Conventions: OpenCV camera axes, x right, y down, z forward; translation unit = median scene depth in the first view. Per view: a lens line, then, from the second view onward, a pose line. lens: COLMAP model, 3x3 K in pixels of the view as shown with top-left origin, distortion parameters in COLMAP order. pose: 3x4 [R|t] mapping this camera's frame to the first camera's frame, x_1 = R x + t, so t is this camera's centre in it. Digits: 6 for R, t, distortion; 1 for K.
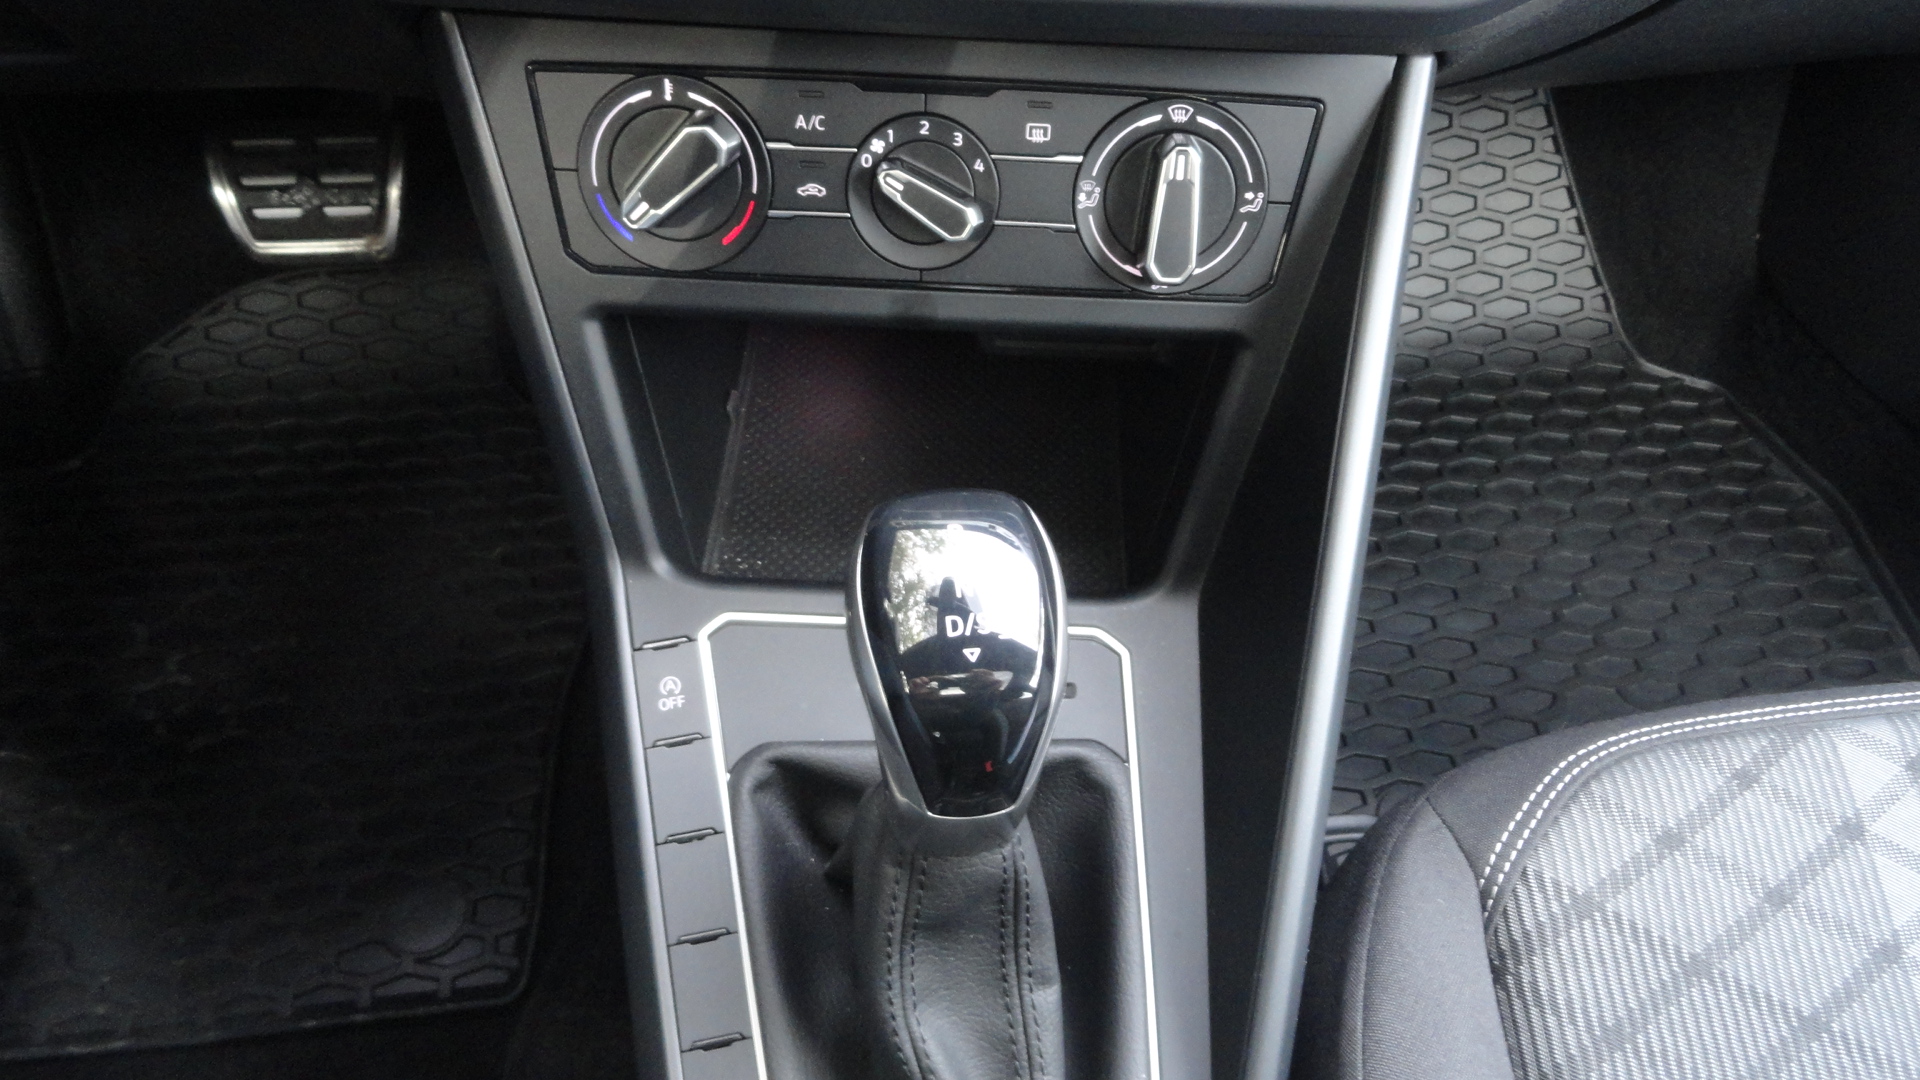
lens RADIAL K [[1343.8, 0, 954.9], [0, 1343.8, 538.6], [0, 0, 1]] dist [0.000202, 0.001161]
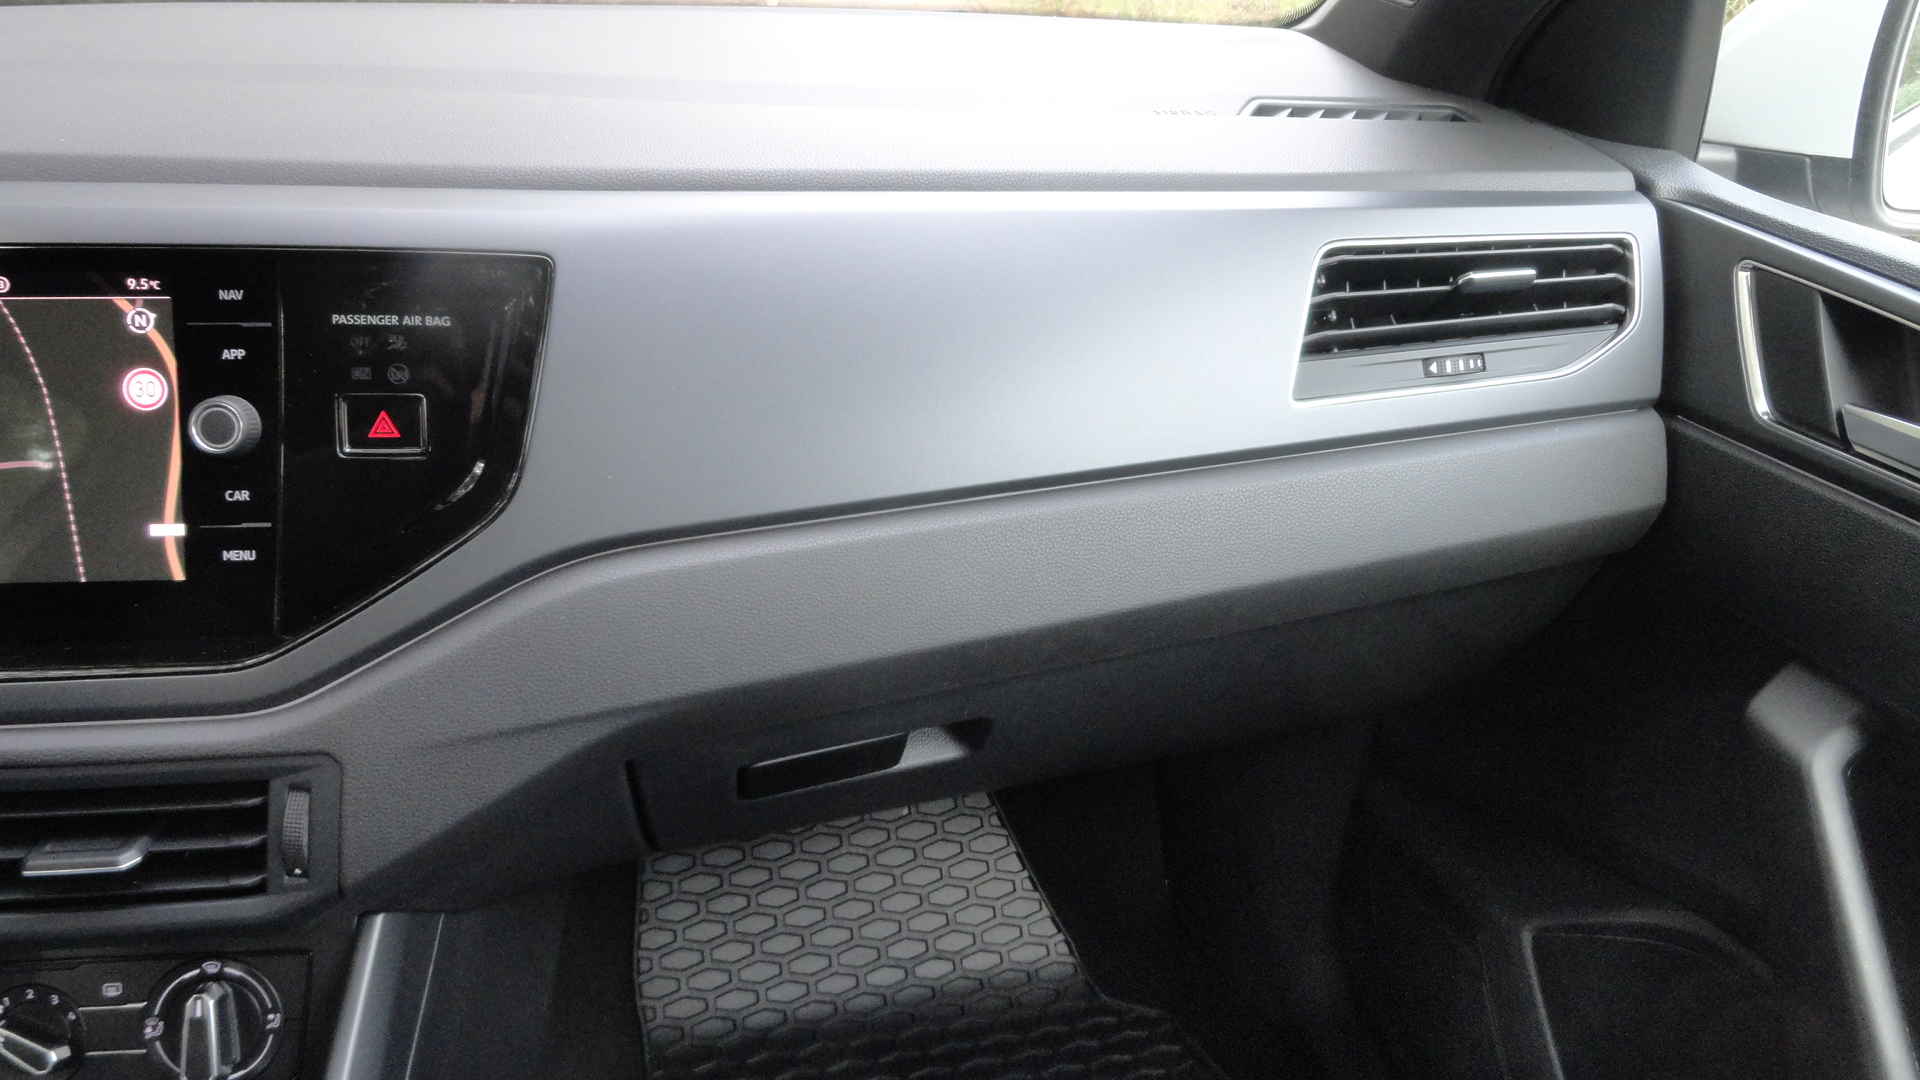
lens RADIAL K [[1343.8, 0, 954.9], [0, 1343.8, 538.6], [0, 0, 1]] dist [0.000202, 0.001161]
pose [[0.994098, -0.072021, 0.081130, 0.864079], [0.099685, 0.901477, -0.421191, -0.037031], [-0.042802, 0.426793, 0.903336, -0.549646]]
